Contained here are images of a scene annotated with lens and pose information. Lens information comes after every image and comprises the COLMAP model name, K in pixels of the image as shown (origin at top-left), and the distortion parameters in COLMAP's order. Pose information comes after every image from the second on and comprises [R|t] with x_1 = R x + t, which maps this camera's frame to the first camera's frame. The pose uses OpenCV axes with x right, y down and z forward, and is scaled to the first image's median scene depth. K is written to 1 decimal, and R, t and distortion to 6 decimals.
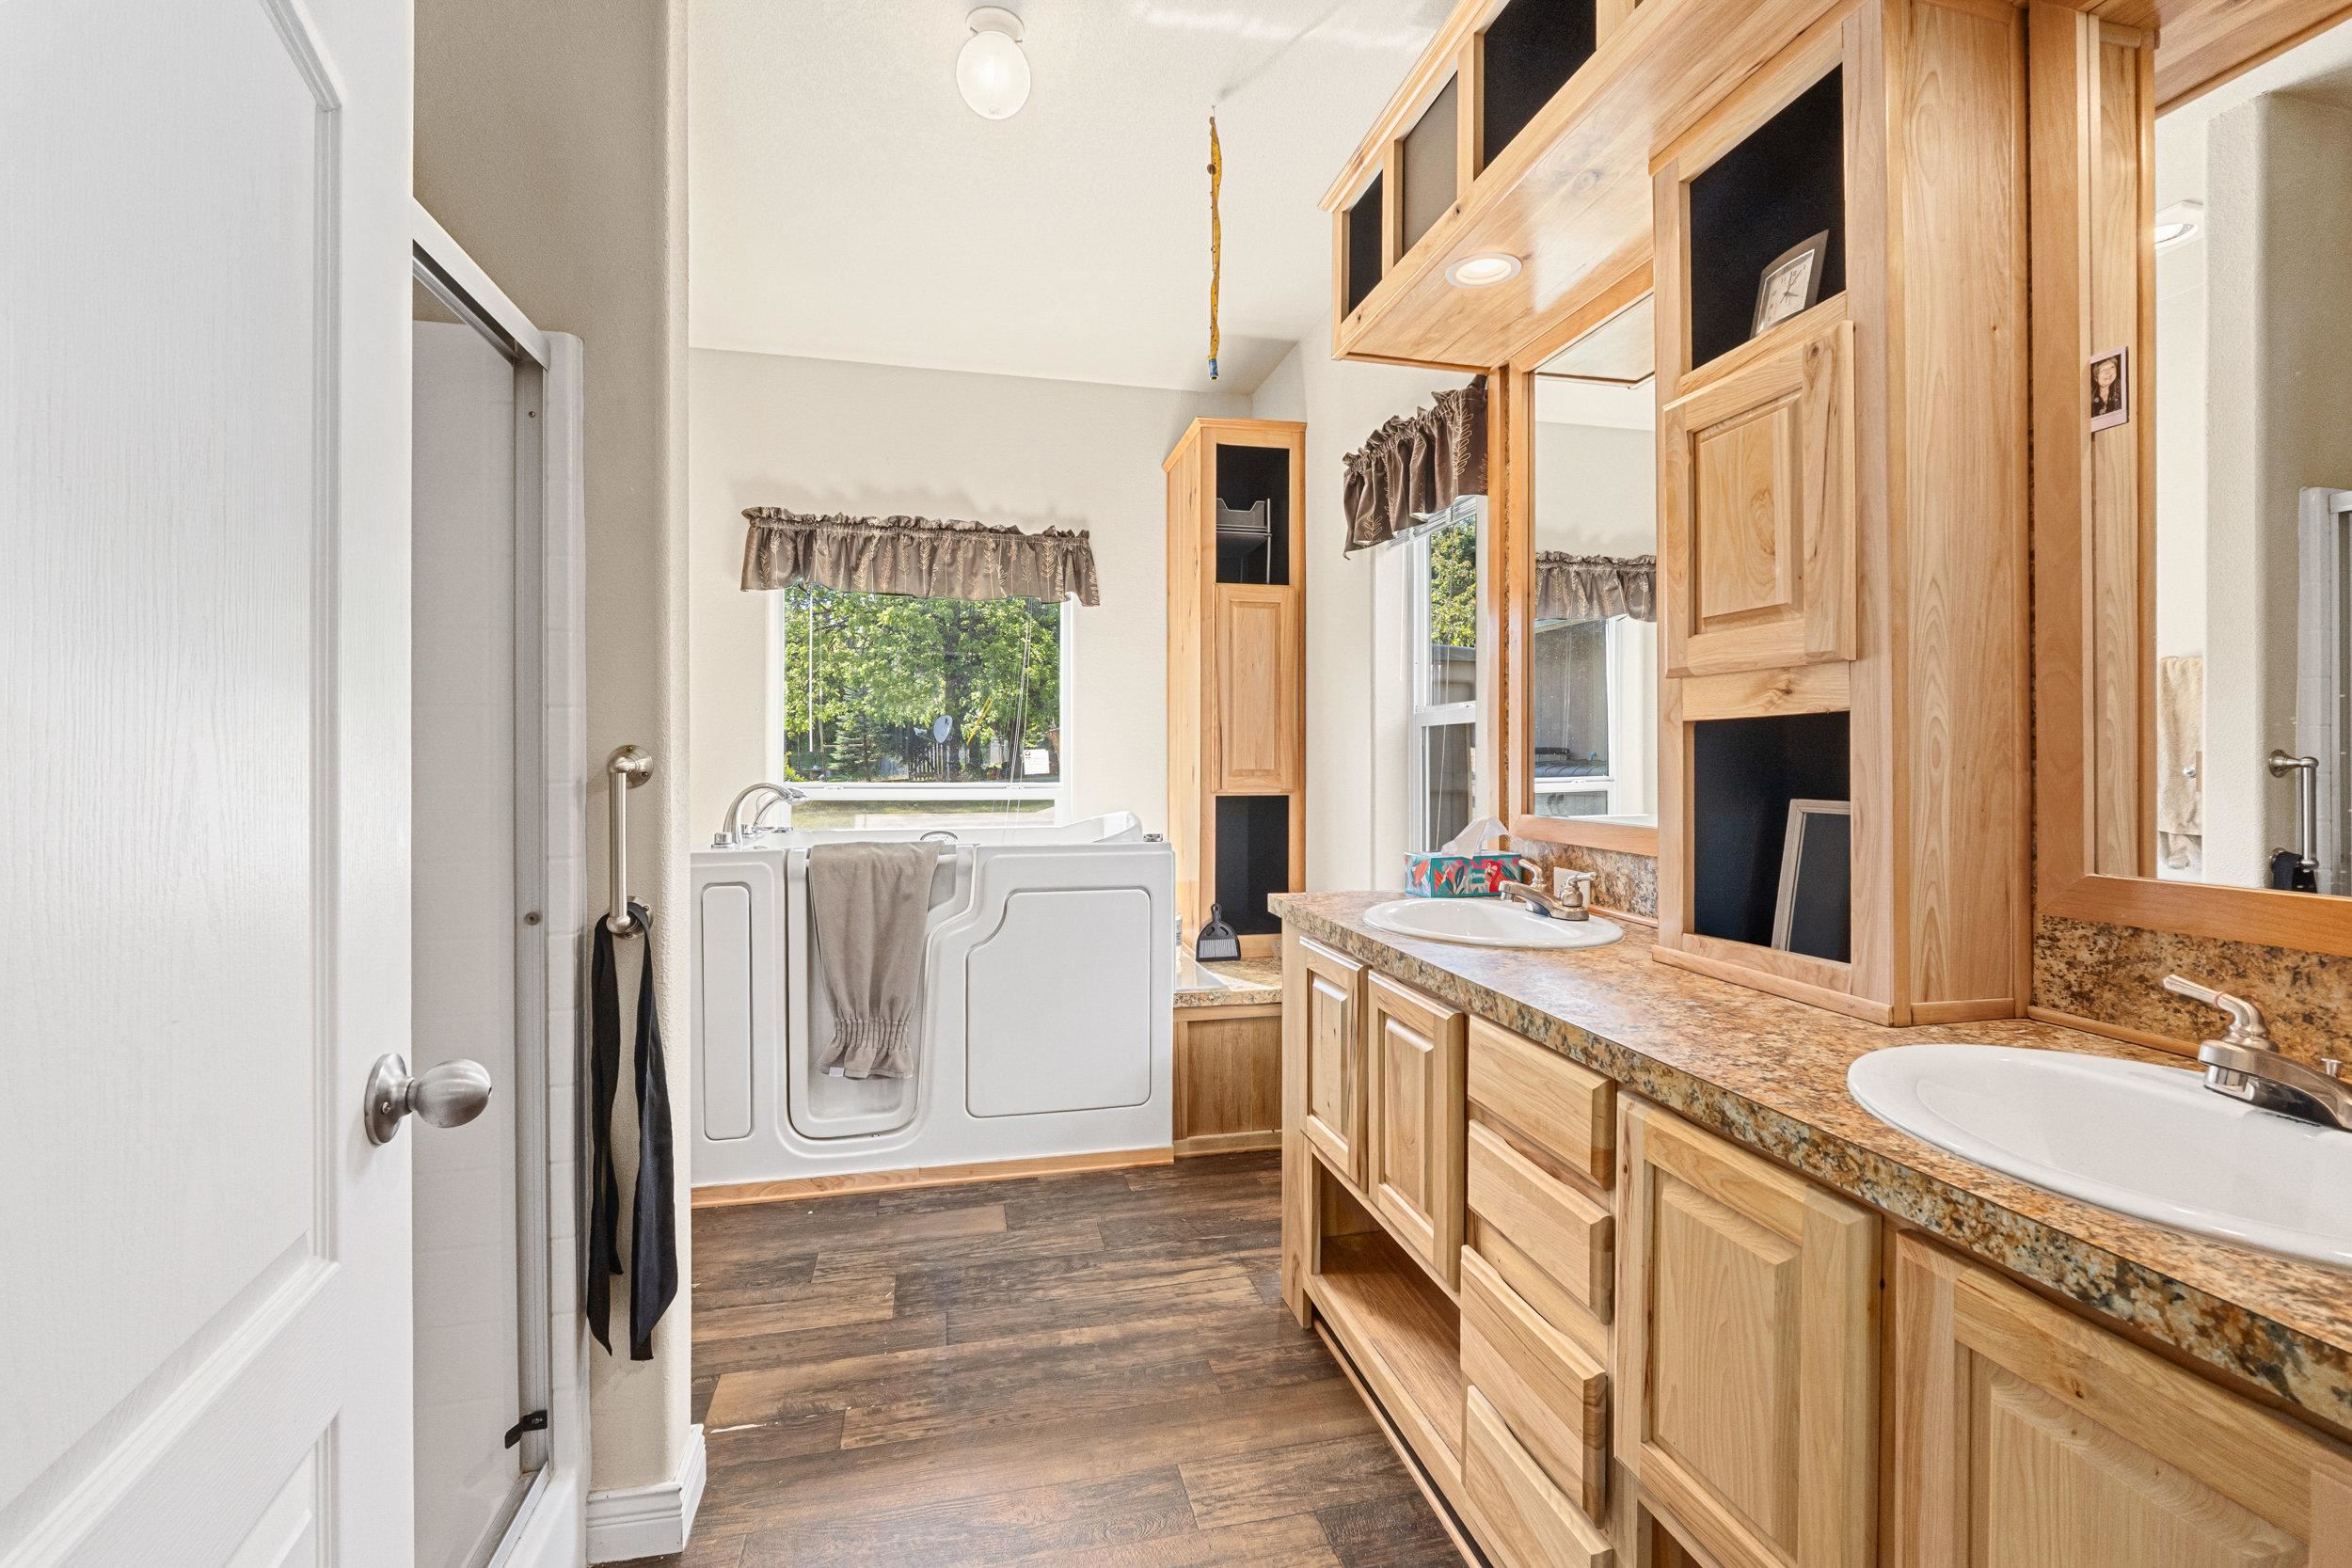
lens RADIAL K [[995.7, 0, 1160.0], [0, 995.7, 758.7], [0, 0, 1]] dist [-0.003992, -0.000386]
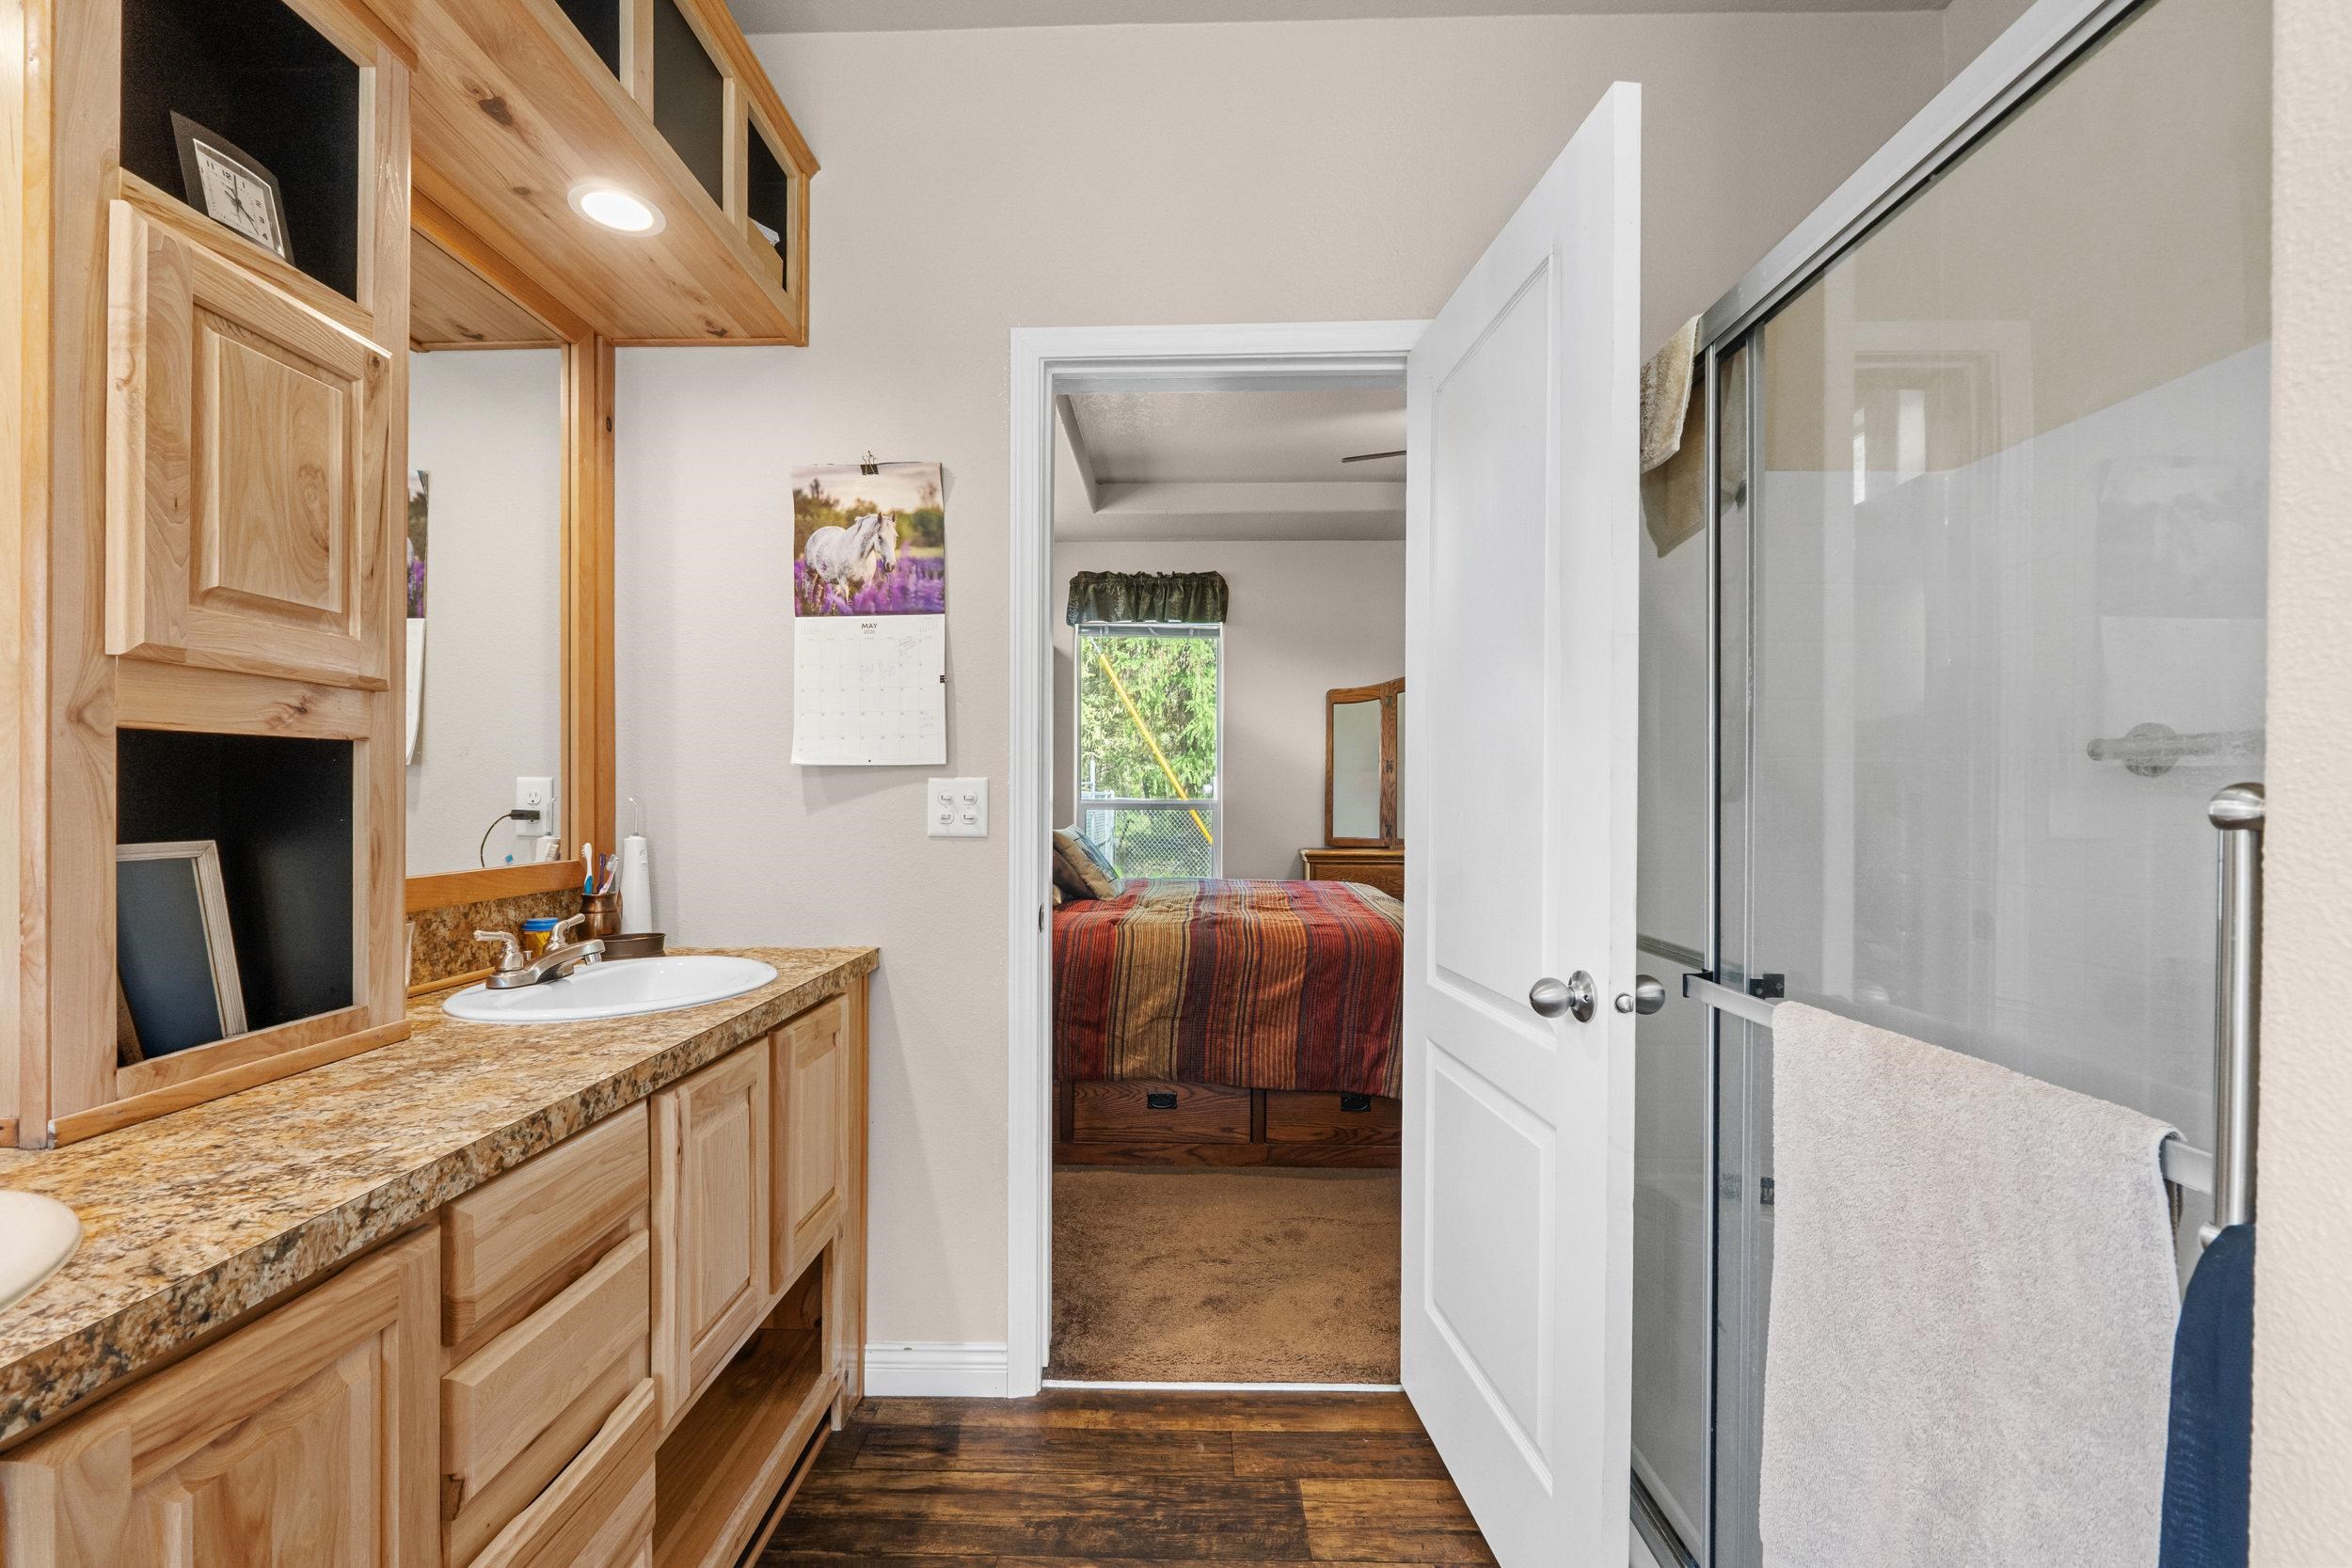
lens RADIAL K [[995.7, 0, 1165.6], [0, 995.7, 792.6], [0, 0, 1]] dist [-0.003992, -0.000386]
pose [[-0.968931, 0.027577, 0.245791, -0.352171], [0.028524, 0.999593, 0.000292, -0.004862], [-0.245683, 0.007294, -0.969323, 1.684340]]
